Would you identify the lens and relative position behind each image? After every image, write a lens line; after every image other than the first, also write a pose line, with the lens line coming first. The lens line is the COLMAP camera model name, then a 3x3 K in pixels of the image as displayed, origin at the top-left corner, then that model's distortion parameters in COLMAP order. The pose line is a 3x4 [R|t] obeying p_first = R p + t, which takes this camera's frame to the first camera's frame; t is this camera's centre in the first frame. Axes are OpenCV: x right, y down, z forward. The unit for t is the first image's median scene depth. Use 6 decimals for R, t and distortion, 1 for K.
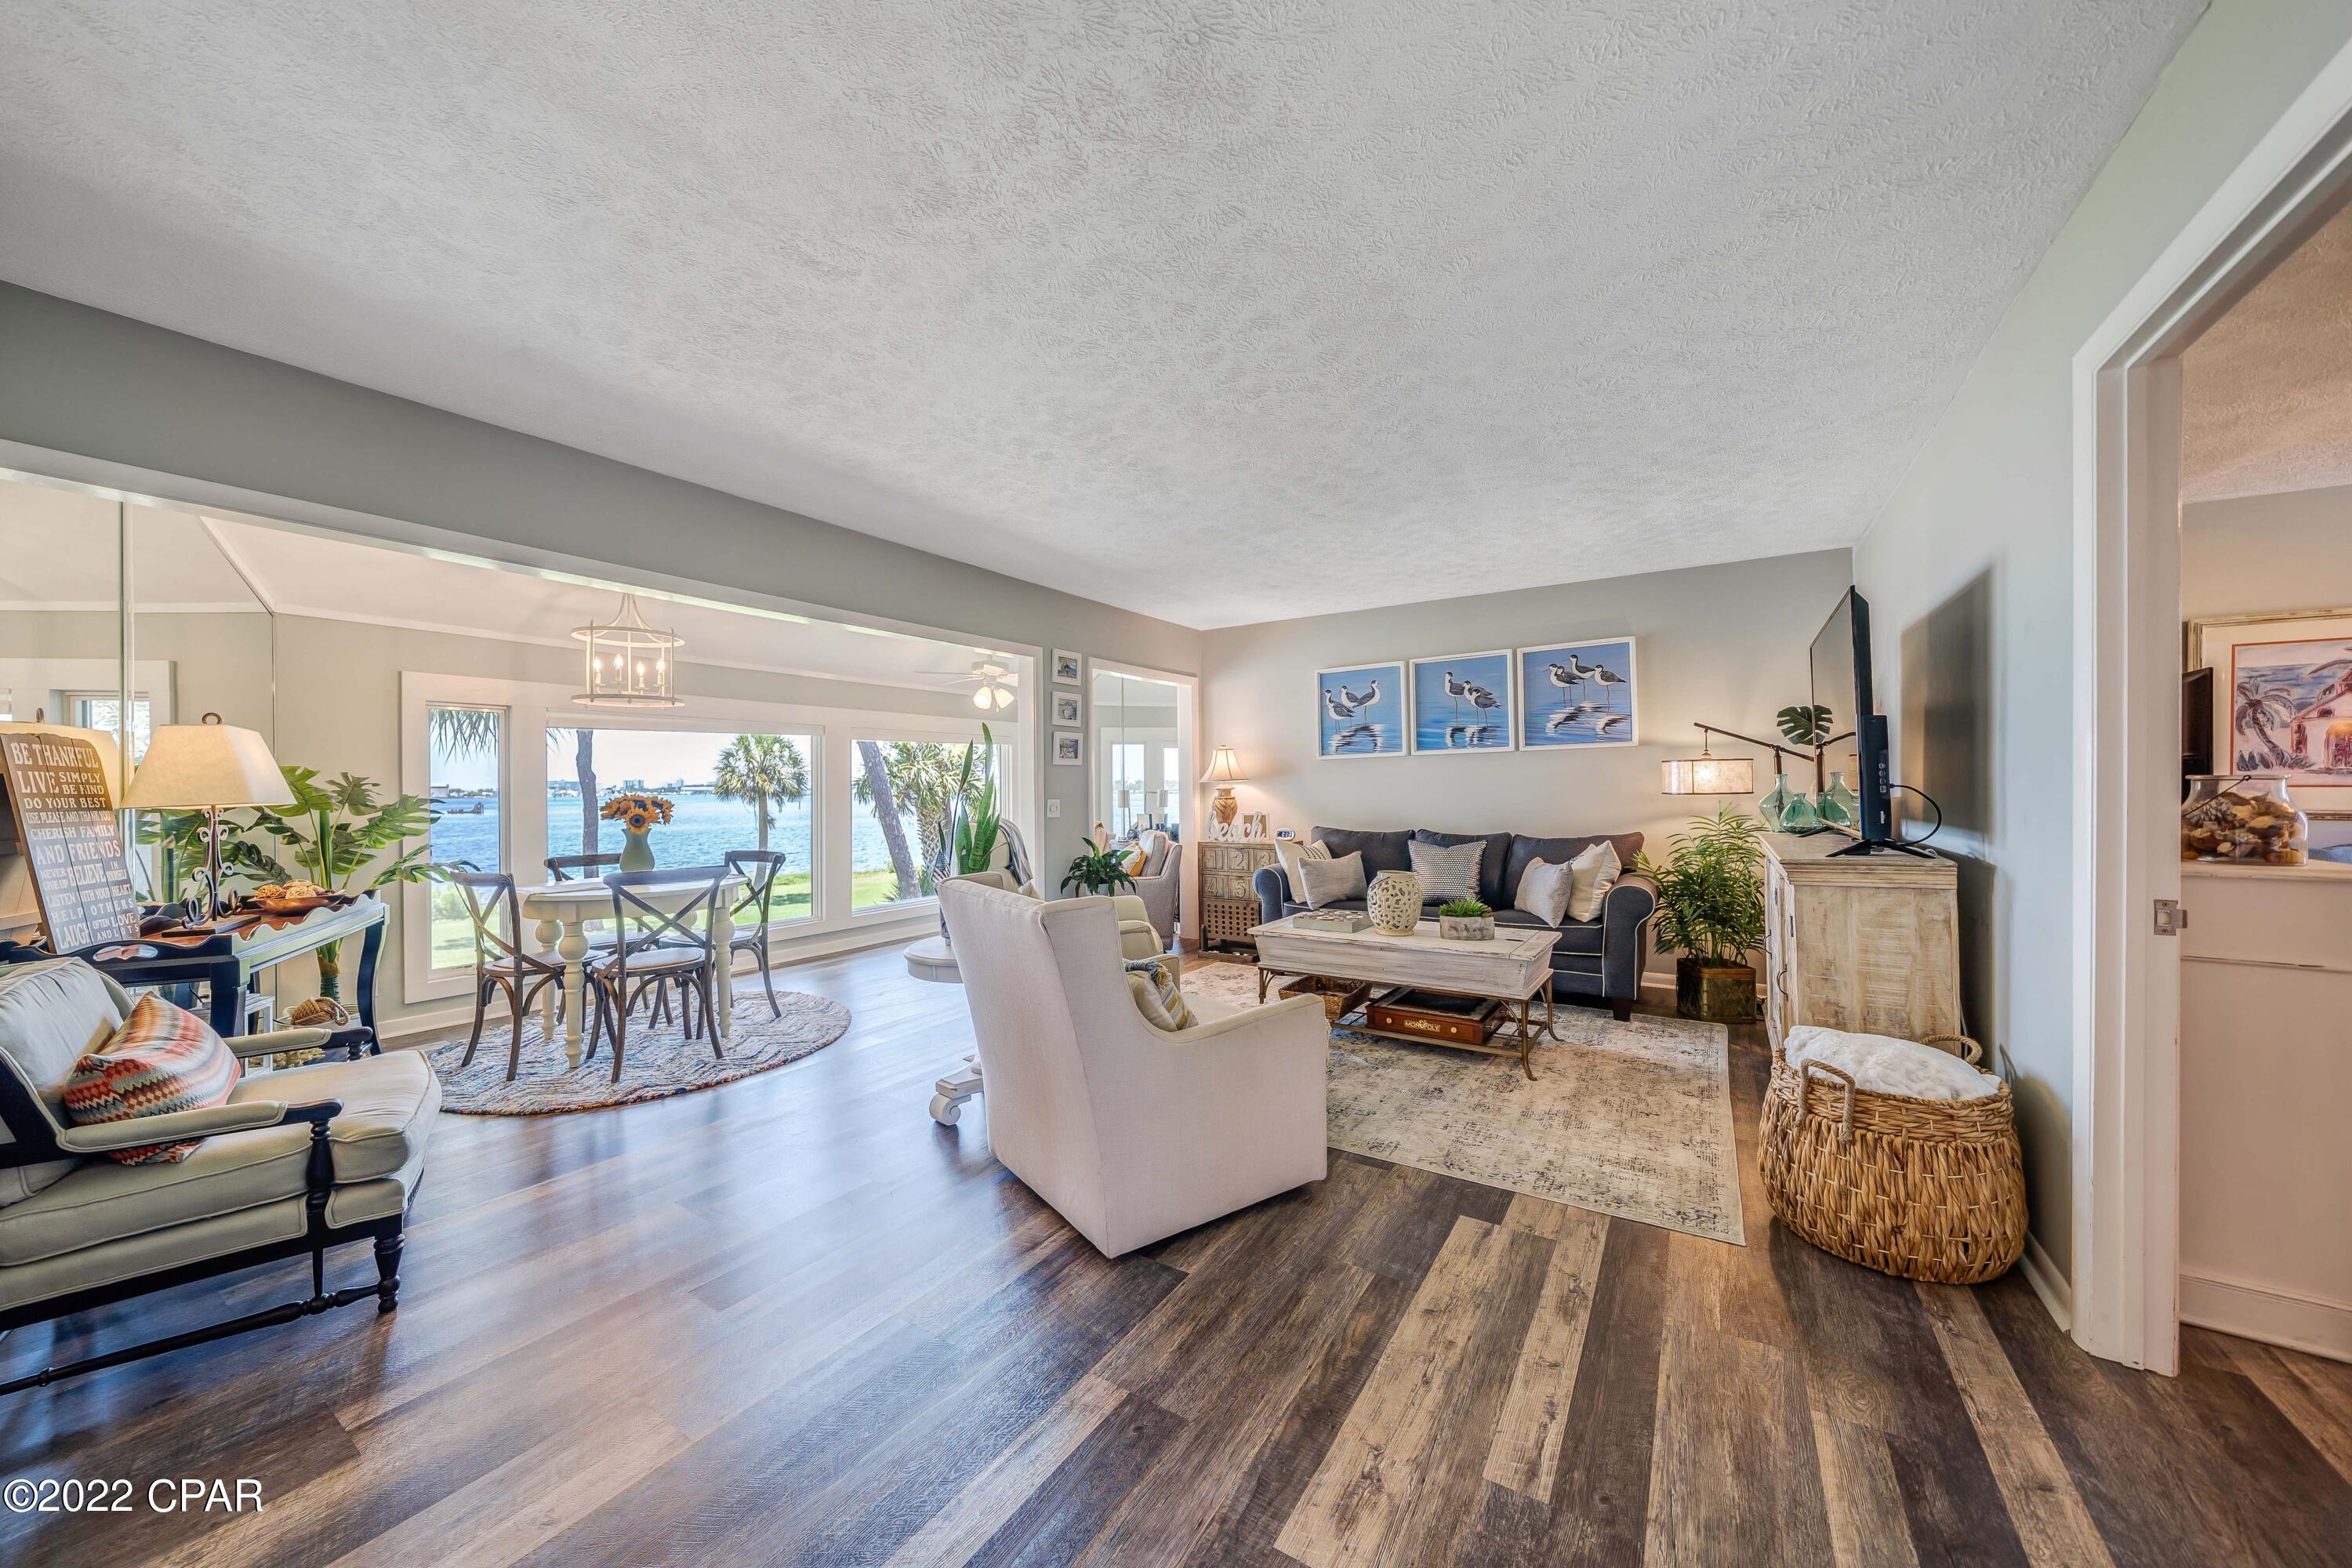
lens RADIAL K [[834.1, 0, 1143.2], [0, 834.1, 780.7], [0, 0, 1]] dist [-0.003820, 0.000060]
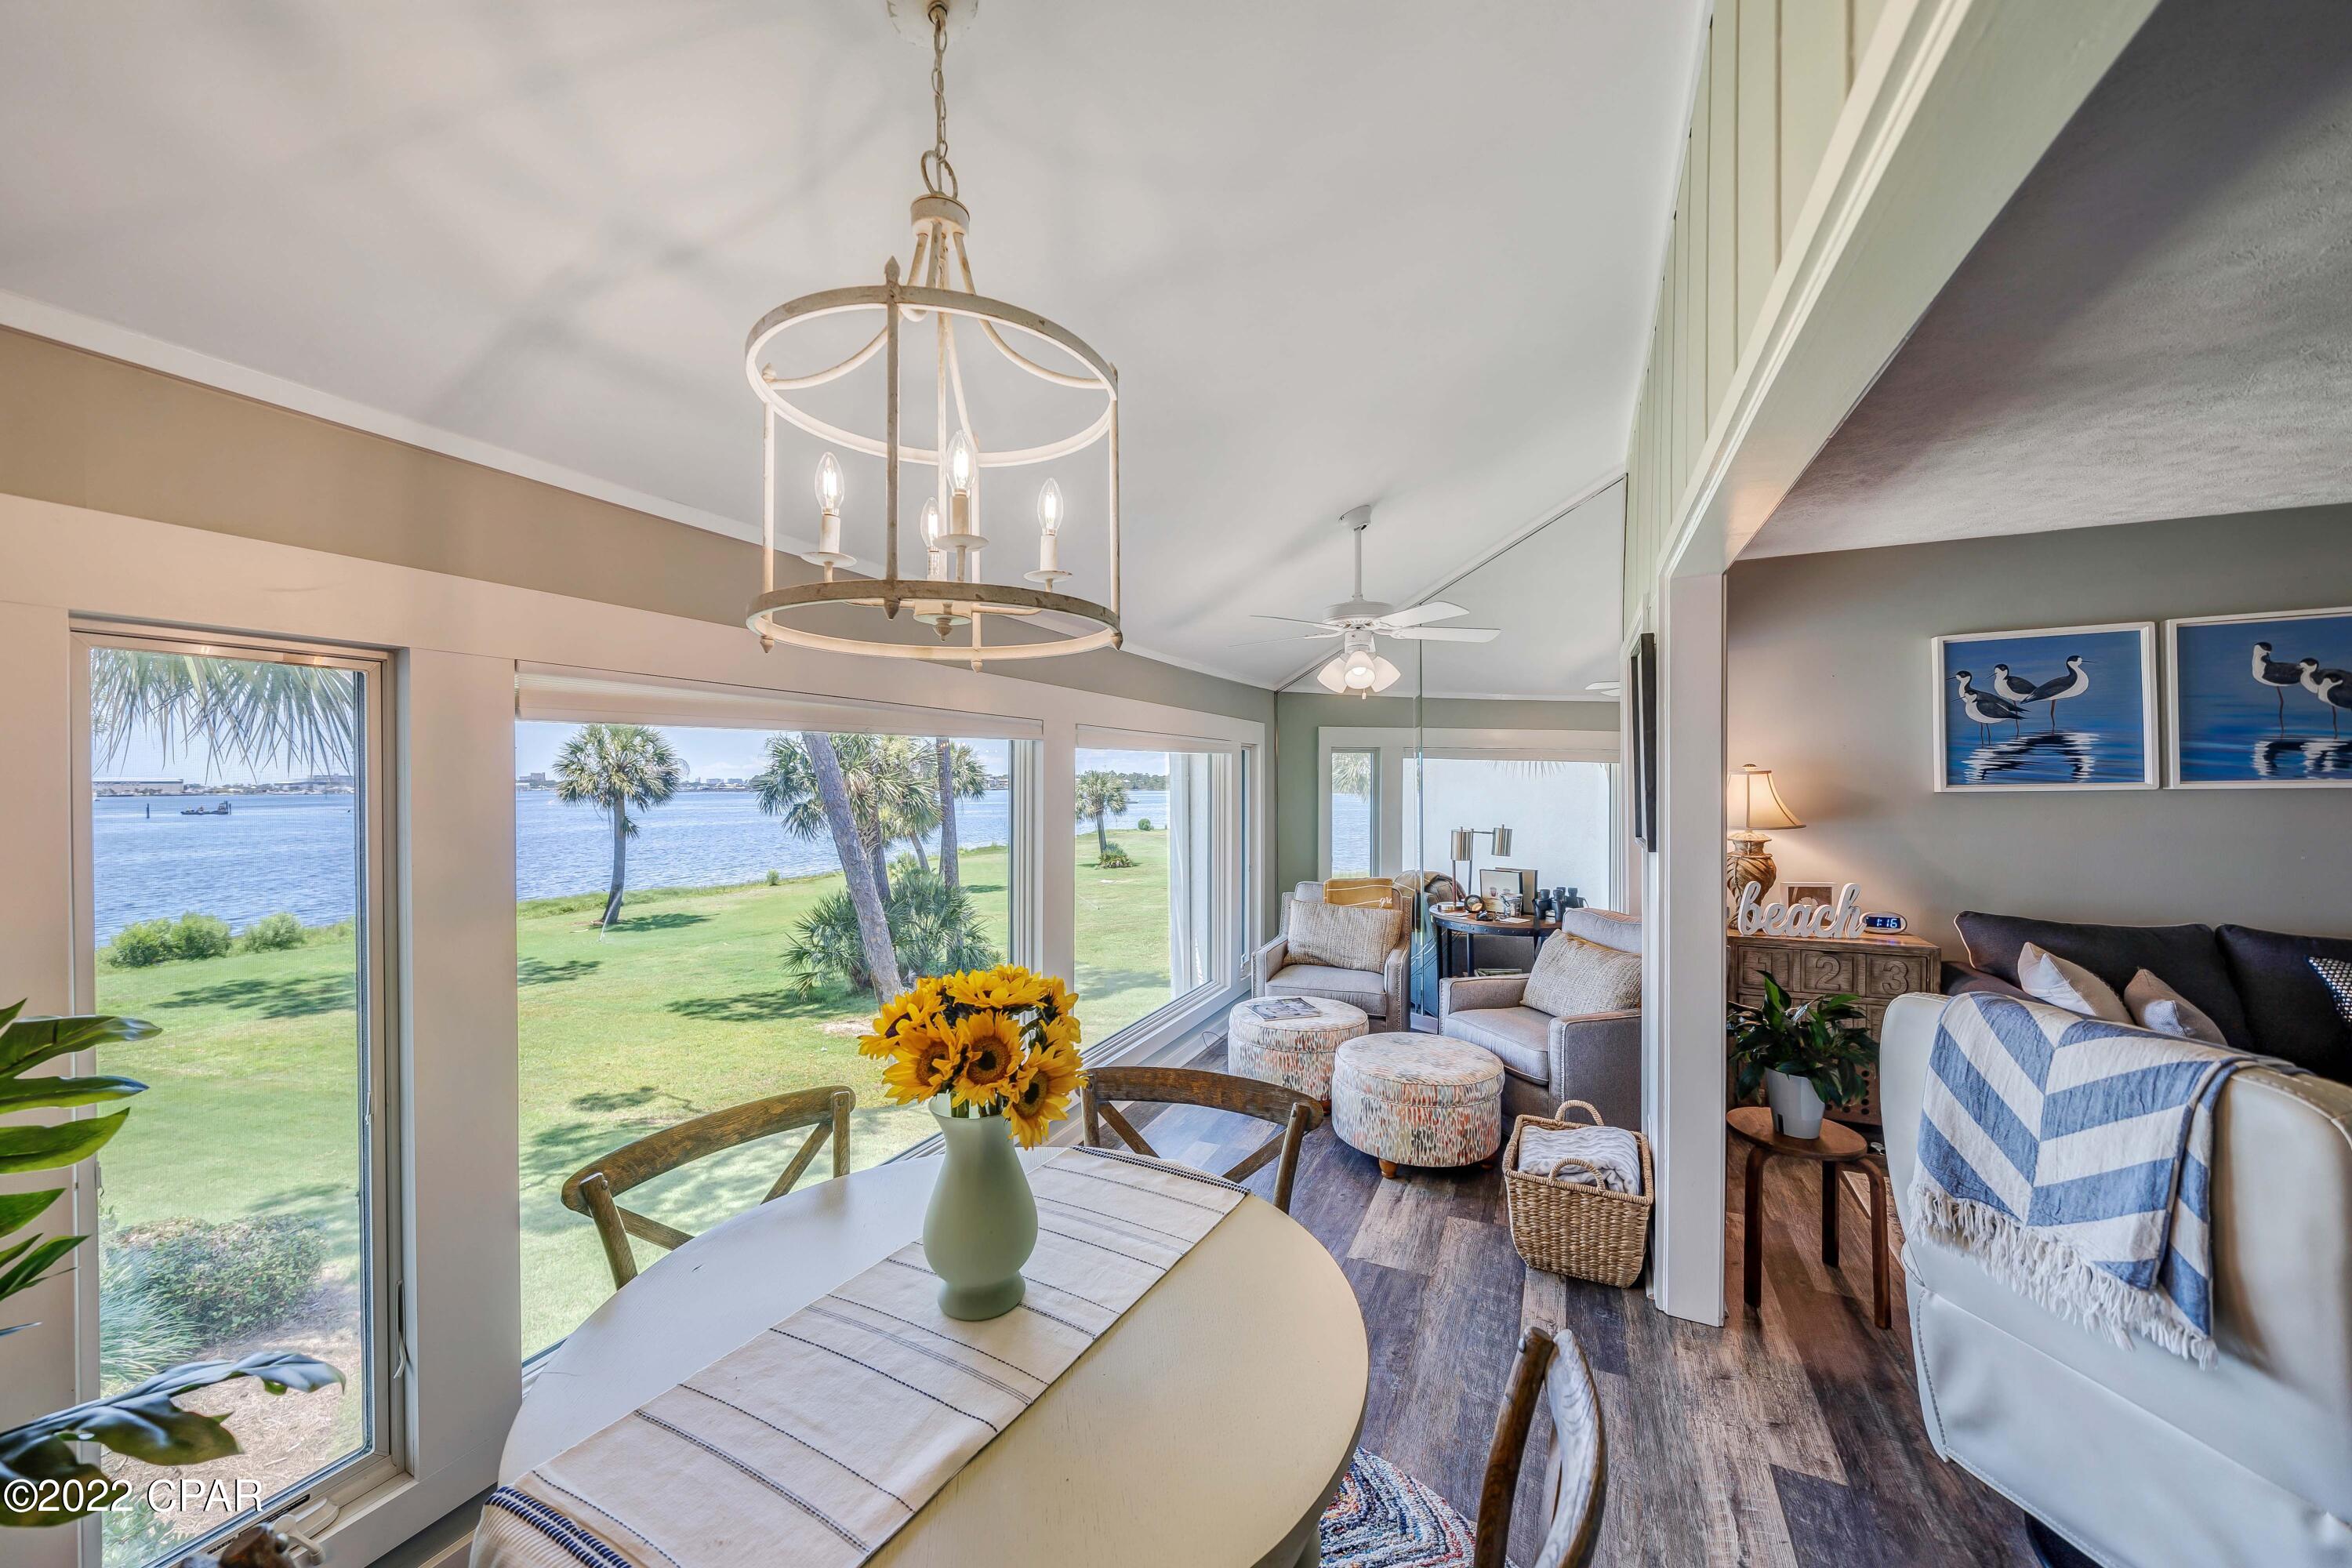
lens RADIAL K [[834.1, 0, 1157.6], [0, 834.1, 794.7], [0, 0, 1]] dist [-0.003820, 0.000060]
pose [[0.986777, 0.001330, 0.162076, -0.635712], [-0.004343, 0.999824, 0.018241, -0.047355], [-0.162023, -0.018704, 0.986610, 0.775389]]
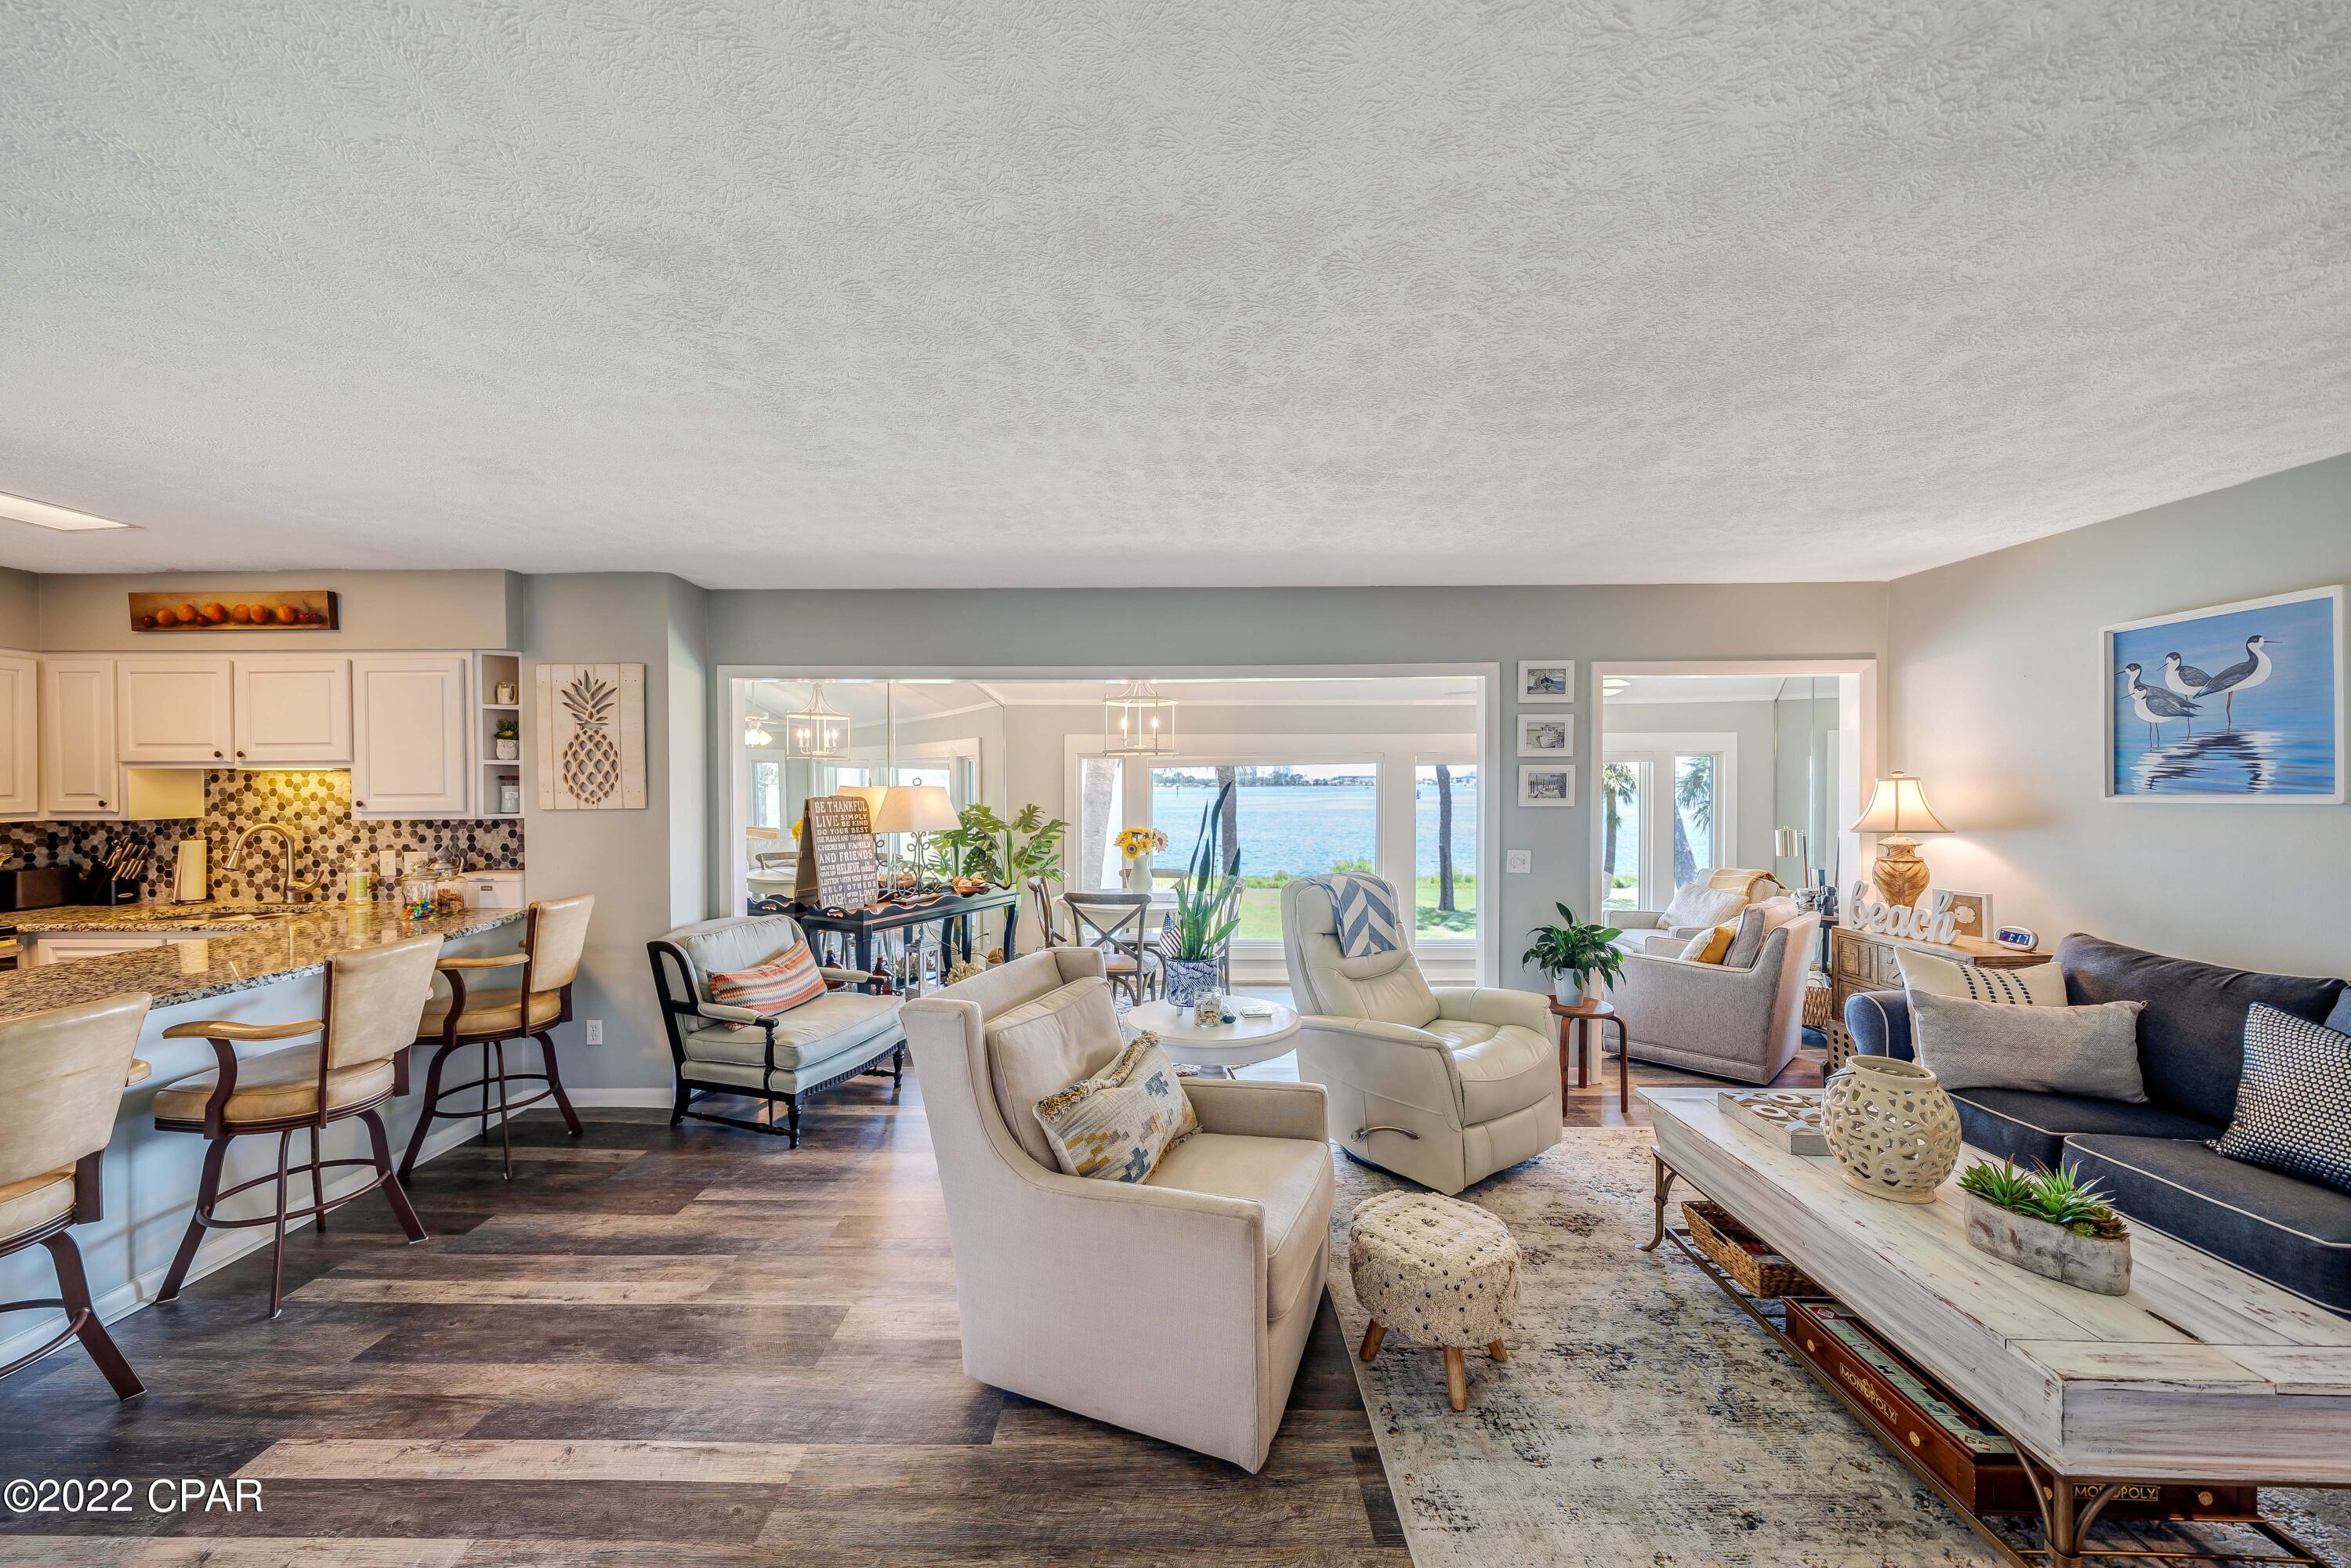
lens RADIAL K [[833.7, 0, 1169.6], [0, 833.7, 786.6], [0, 0, 1]] dist [-0.003820, 0.000060]
pose [[0.555003, 0.011858, -0.831764, 0.472572], [0.003148, 0.999861, 0.016355, -0.067643], [0.831842, -0.011695, 0.554889, 0.354148]]
